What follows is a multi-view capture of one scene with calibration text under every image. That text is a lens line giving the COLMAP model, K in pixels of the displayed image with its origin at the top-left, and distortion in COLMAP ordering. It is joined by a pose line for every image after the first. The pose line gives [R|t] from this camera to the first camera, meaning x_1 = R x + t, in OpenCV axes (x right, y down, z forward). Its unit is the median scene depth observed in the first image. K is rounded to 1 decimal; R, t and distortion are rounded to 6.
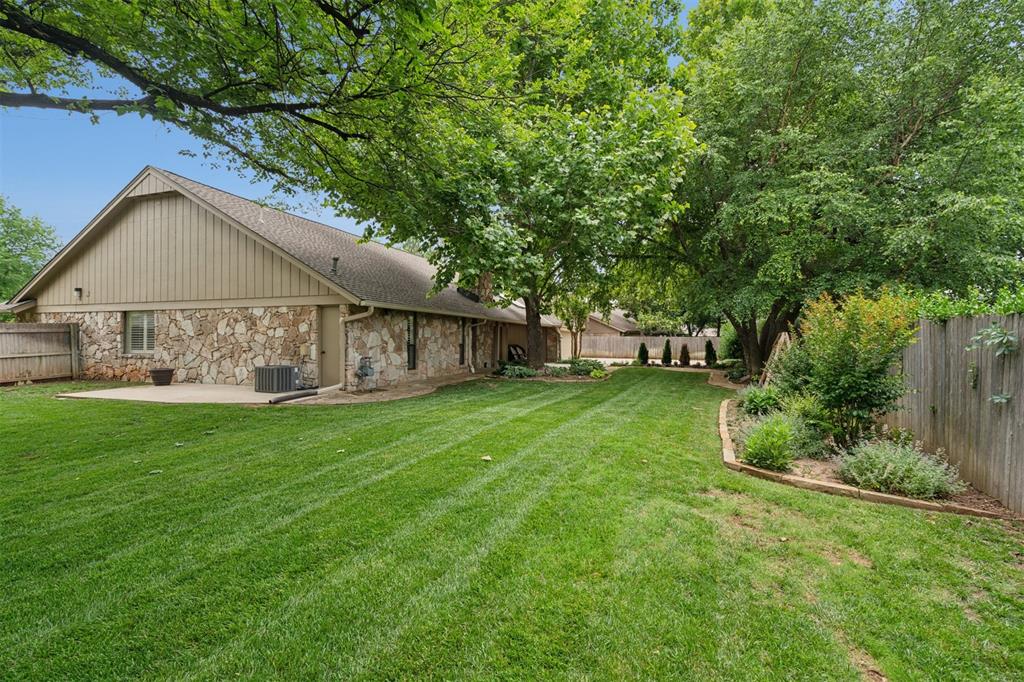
lens RADIAL K [[465.6, 0, 508.9], [0, 465.6, 338.9], [0, 0, 1]] dist [-0.003059, 0.000251]
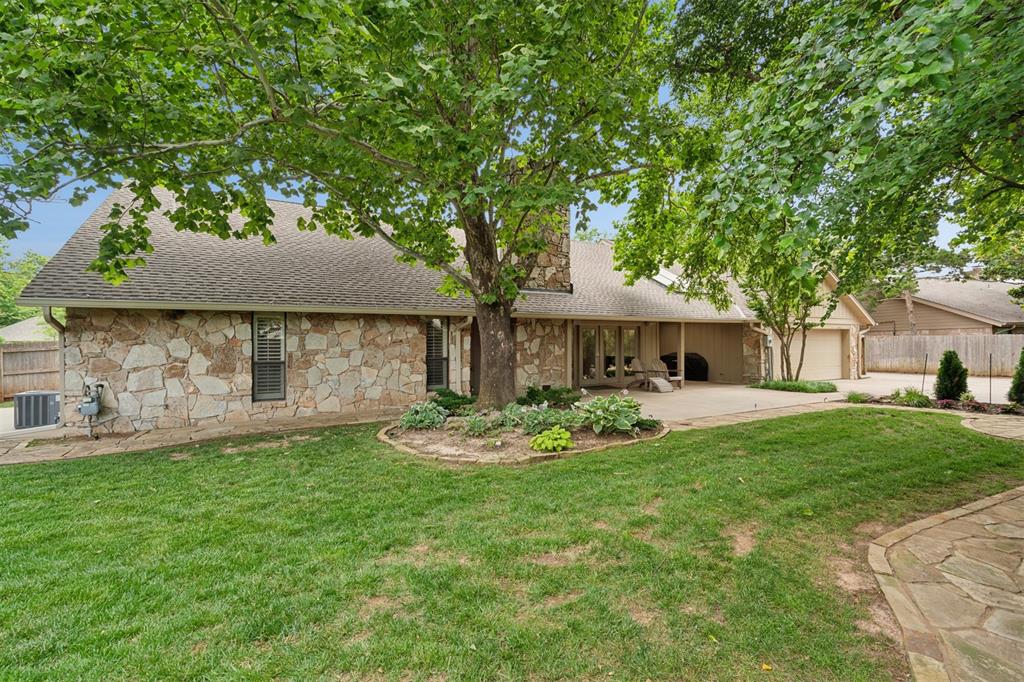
lens RADIAL K [[465.6, 0, 508.9], [0, 465.6, 338.9], [0, 0, 1]] dist [-0.003059, 0.000251]
pose [[0.763984, -0.005067, -0.645215, 0.412048], [0.007994, 0.999967, 0.001613, -0.016043], [0.645185, -0.006389, 0.763999, 0.638033]]
